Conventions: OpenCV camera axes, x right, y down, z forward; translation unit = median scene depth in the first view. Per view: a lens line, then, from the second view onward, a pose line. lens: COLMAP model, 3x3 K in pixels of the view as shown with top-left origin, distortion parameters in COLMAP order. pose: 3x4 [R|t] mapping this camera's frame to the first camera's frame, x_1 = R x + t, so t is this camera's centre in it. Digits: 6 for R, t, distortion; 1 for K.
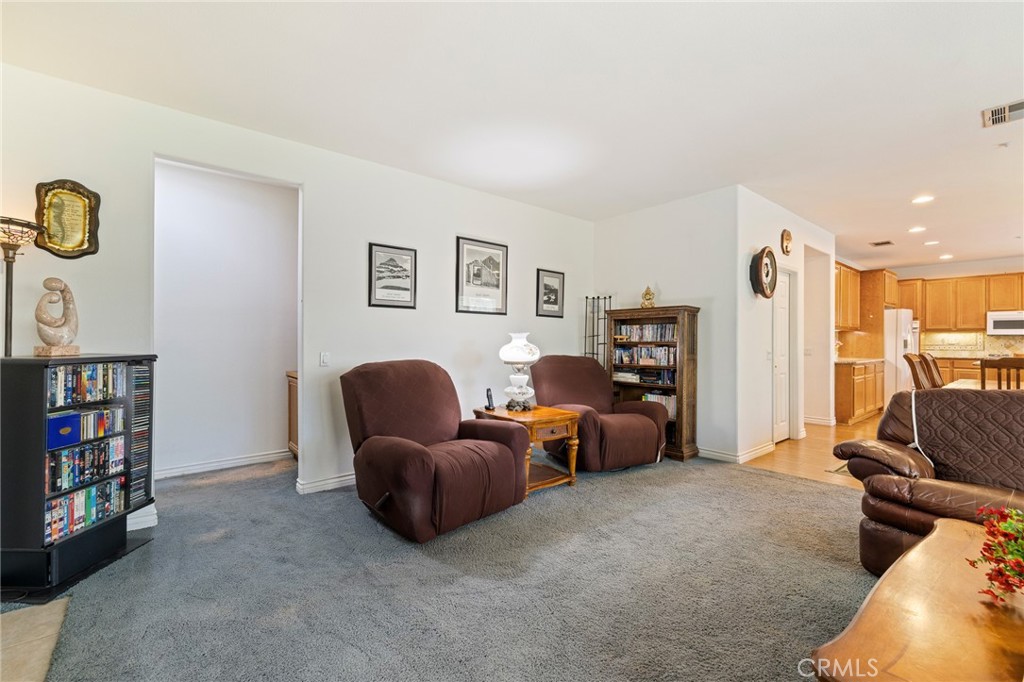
lens RADIAL K [[433.6, 0, 498.3], [0, 433.6, 343.8], [0, 0, 1]] dist [0.002921, -0.001238]
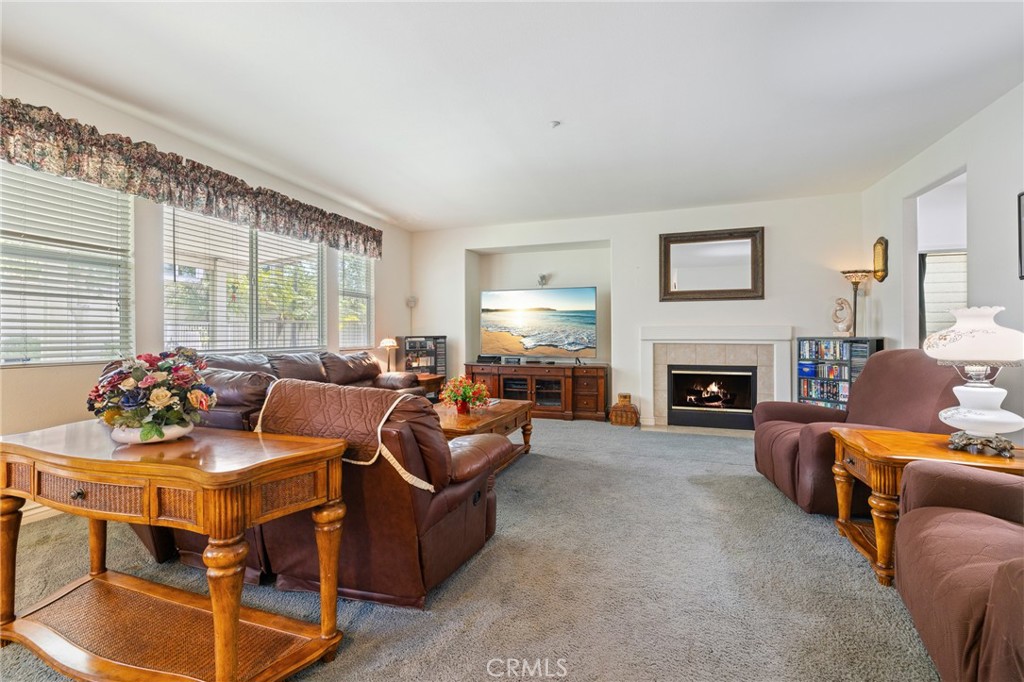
lens RADIAL K [[433.6, 0, 514.6], [0, 433.6, 335.1], [0, 0, 1]] dist [0.002921, -0.001238]
pose [[-0.840055, 0.000559, -0.542501, 0.799836], [-0.004689, 0.999955, 0.008291, 0.005965], [0.542481, 0.009509, -0.840014, 1.117336]]
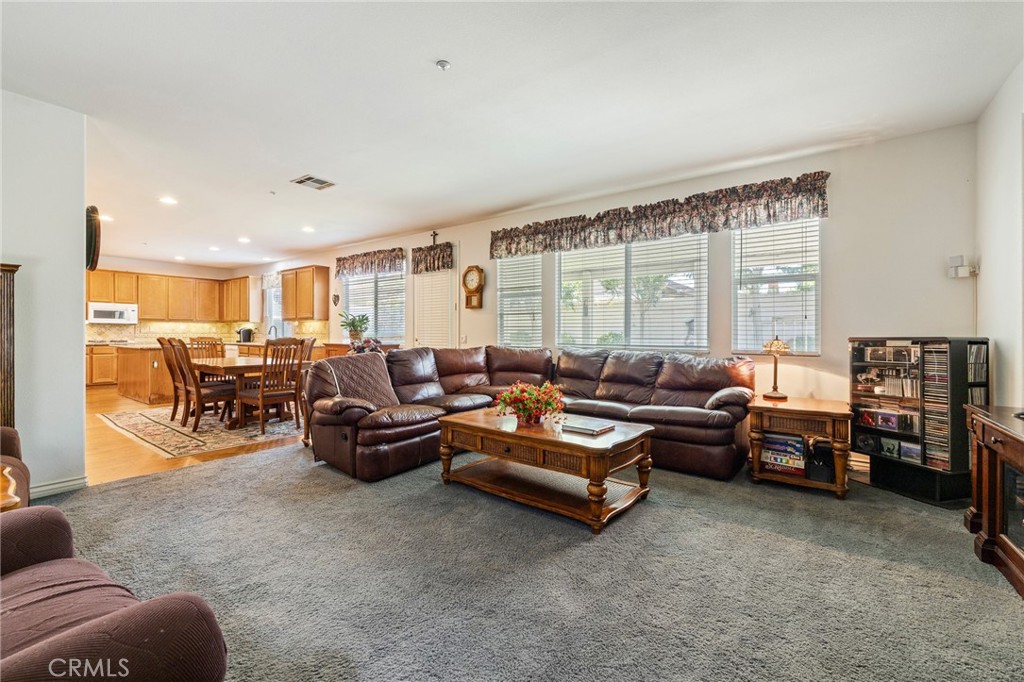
lens RADIAL K [[433.6, 0, 502.2], [0, 433.6, 332.7], [0, 0, 1]] dist [0.002921, -0.001238]
pose [[-0.246686, -0.001316, 0.969095, -0.380629], [0.003945, 0.999989, 0.002362, 0.011099], [-0.969088, 0.004406, -0.246678, 0.522779]]
